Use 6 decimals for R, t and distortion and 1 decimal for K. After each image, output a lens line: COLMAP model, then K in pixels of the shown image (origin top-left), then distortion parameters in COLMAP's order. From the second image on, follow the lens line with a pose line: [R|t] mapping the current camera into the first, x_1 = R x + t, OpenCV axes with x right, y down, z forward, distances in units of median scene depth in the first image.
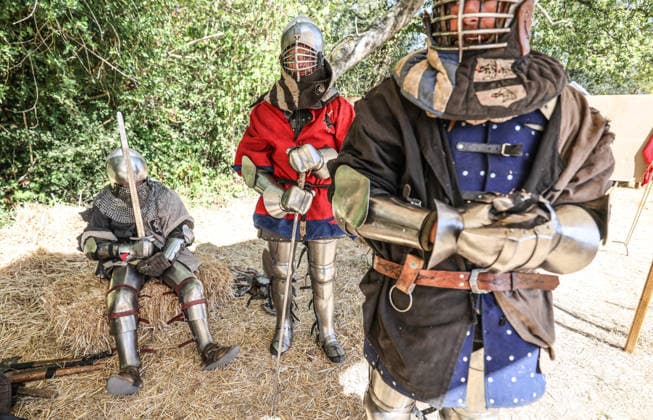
lens RADIAL K [[368.3, 0, 326.5], [0, 368.3, 210.0], [0, 0, 1]] dist [-0.001257, 0.018177]
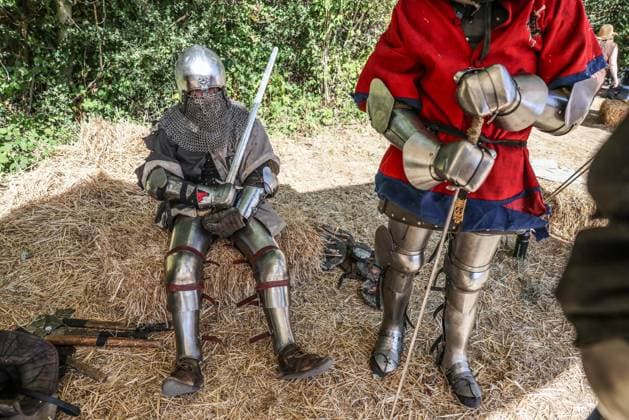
lens RADIAL K [[444.1, 0, 314.5], [0, 444.1, 210.0], [0, 0, 1]] dist [-0.043230, -0.001319]
pose [[0.966904, 0.132918, -0.217785, -0.104197], [-0.097330, 0.981189, 0.166720, -0.035825], [0.235848, -0.140005, 0.961652, 0.193124]]
